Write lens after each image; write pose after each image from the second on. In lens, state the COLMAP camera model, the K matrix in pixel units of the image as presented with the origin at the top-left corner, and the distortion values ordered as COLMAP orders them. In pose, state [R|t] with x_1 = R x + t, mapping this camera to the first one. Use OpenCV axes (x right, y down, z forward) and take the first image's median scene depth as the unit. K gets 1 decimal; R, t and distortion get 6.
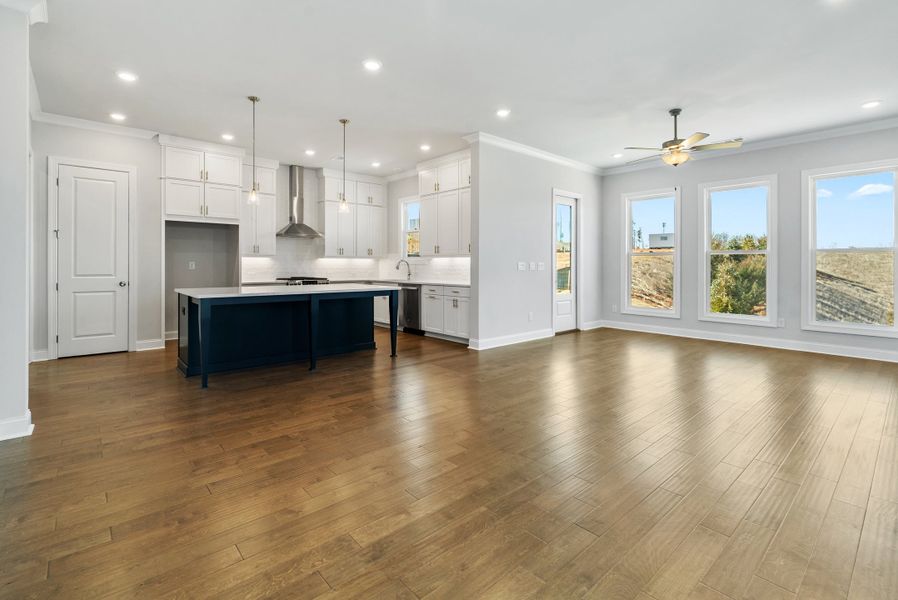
lens RADIAL K [[408.3, 0, 444.0], [0, 408.3, 267.9], [0, 0, 1]] dist [-0.005736, 0.001597]
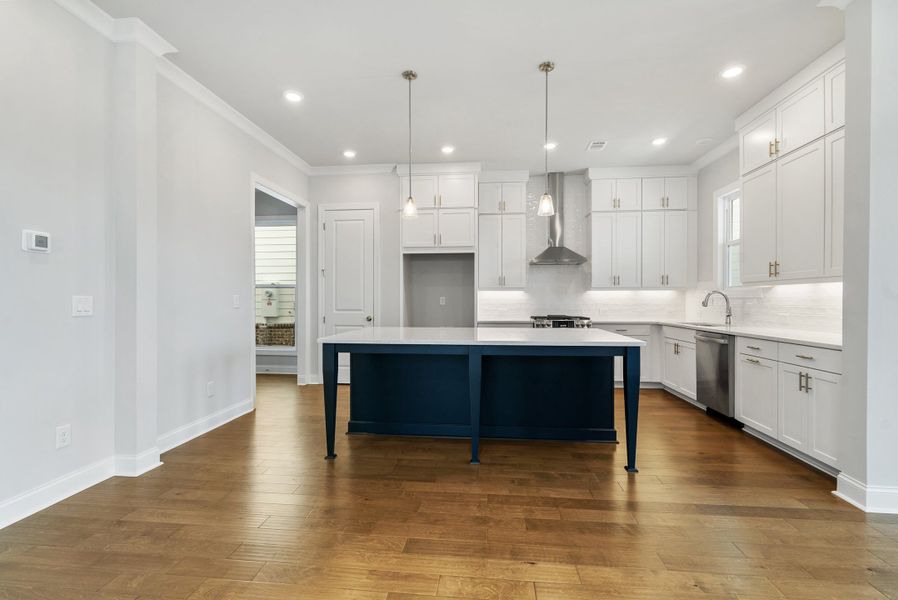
lens RADIAL K [[408.3, 0, 450.0], [0, 408.3, 302.9], [0, 0, 1]] dist [-0.005736, 0.001597]
pose [[0.683590, 0.002132, -0.729863, 0.091758], [-0.002544, 0.999997, 0.000538, -0.001939], [0.729862, 0.001489, 0.683593, 0.406462]]
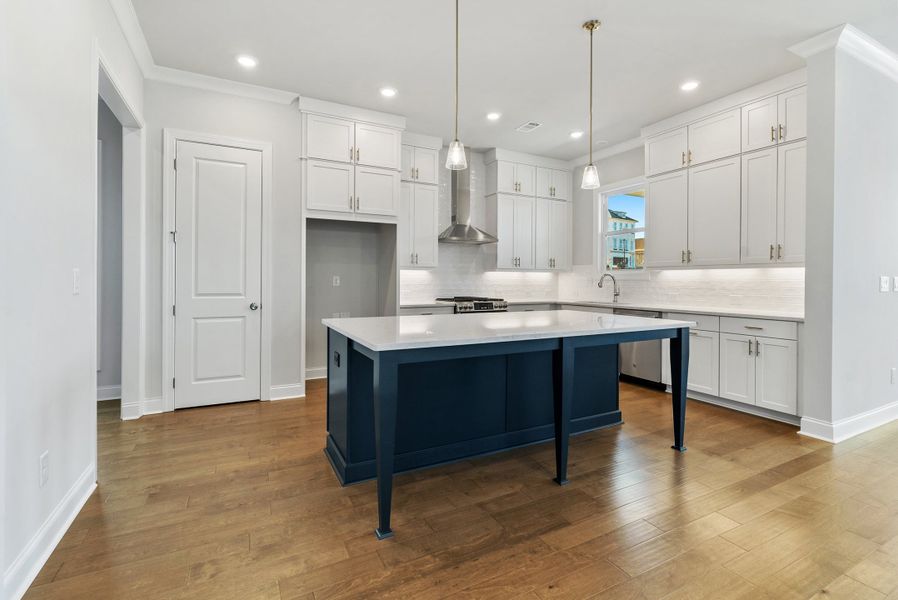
lens RADIAL K [[408.3, 0, 452.0], [0, 408.3, 283.0], [0, 0, 1]] dist [-0.005736, 0.001597]
pose [[0.971126, 0.003201, -0.238547, -0.254988], [-0.003806, 0.999991, -0.002074, -0.002098], [0.238538, 0.002922, 0.971129, 0.352176]]
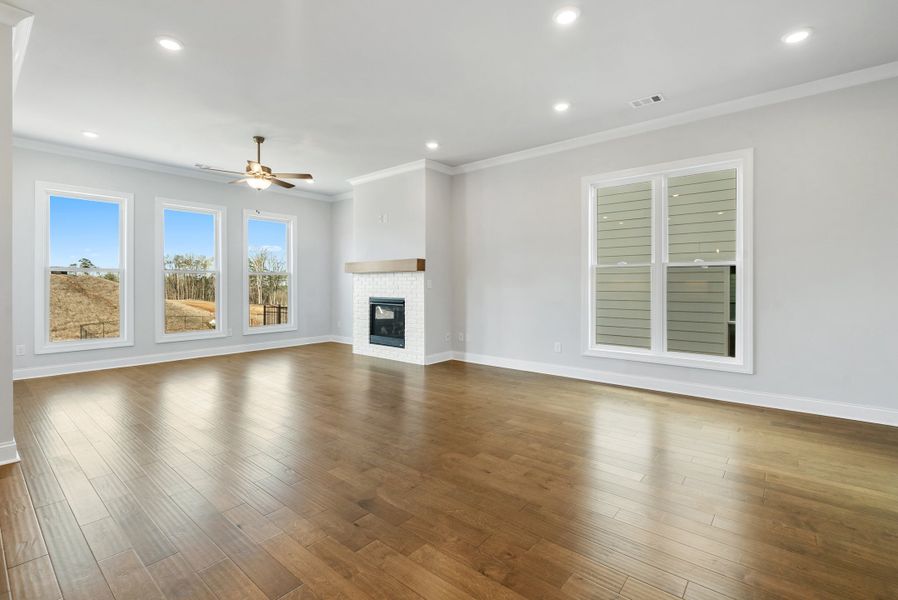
lens RADIAL K [[408.3, 0, 445.7], [0, 408.3, 280.2], [0, 0, 1]] dist [-0.005736, 0.001597]
pose [[-0.150236, 0.009471, 0.988605, -0.440659], [0.007363, 0.999937, -0.008461, -0.003354], [-0.988623, 0.006008, -0.150296, 0.544616]]
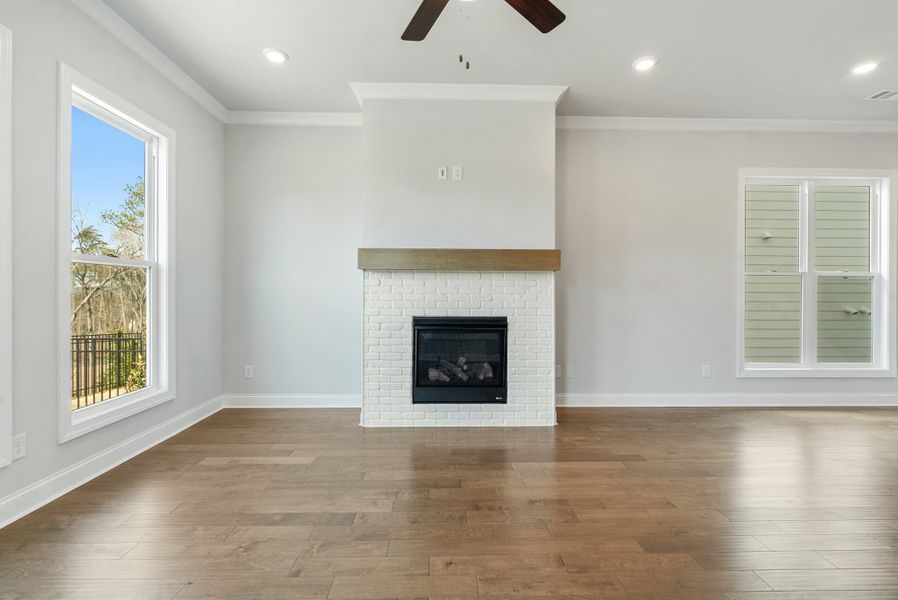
lens RADIAL K [[408.3, 0, 452.1], [0, 408.3, 288.9], [0, 0, 1]] dist [-0.005736, 0.001597]
pose [[-0.770262, -0.003538, 0.637718, 0.292105], [-0.001359, 0.999991, 0.003906, -0.010622], [-0.637726, 0.002142, -0.770260, 1.015787]]
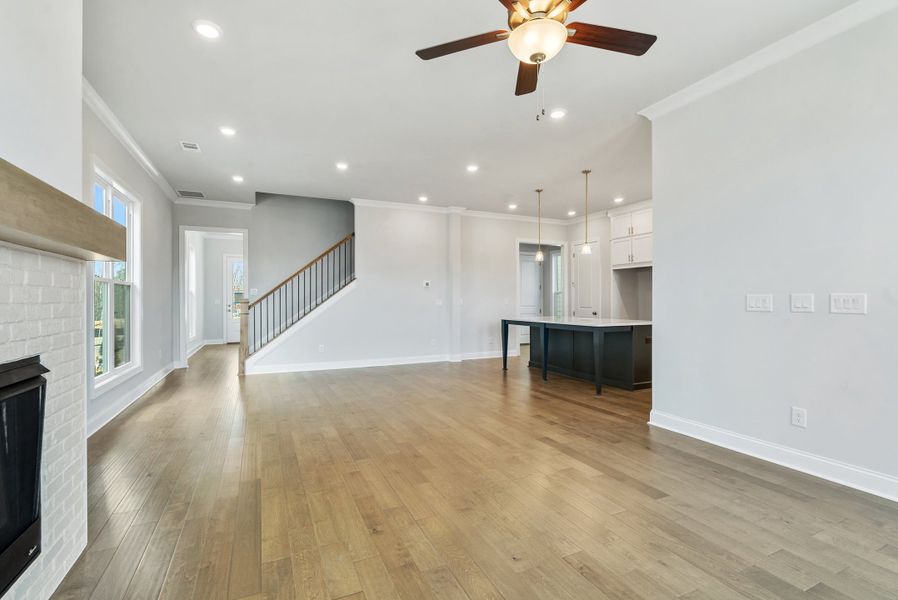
lens RADIAL K [[408.3, 0, 447.3], [0, 408.3, 296.6], [0, 0, 1]] dist [-0.005736, 0.001597]
pose [[-0.286344, -0.013070, -0.958038, 0.799603], [-0.006515, 0.999910, -0.011694, -0.003352], [0.958105, 0.002893, -0.286403, 0.824326]]
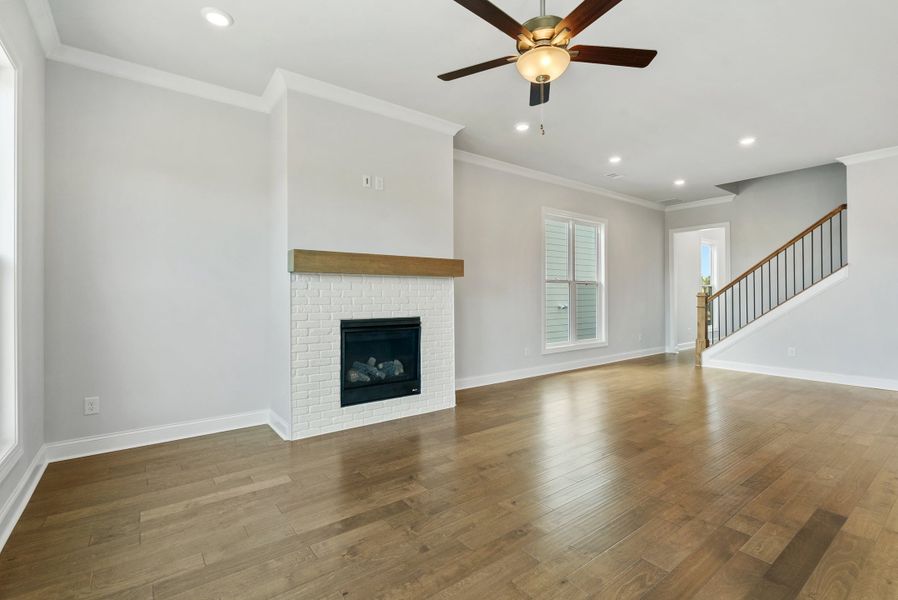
lens RADIAL K [[408.3, 0, 451.6], [0, 408.3, 293.1], [0, 0, 1]] dist [-0.005736, 0.001597]
pose [[-0.997207, 0.000655, 0.074686, 0.514473], [0.000866, 0.999996, 0.002789, -0.008933], [-0.074684, 0.002846, -0.997203, 1.179217]]
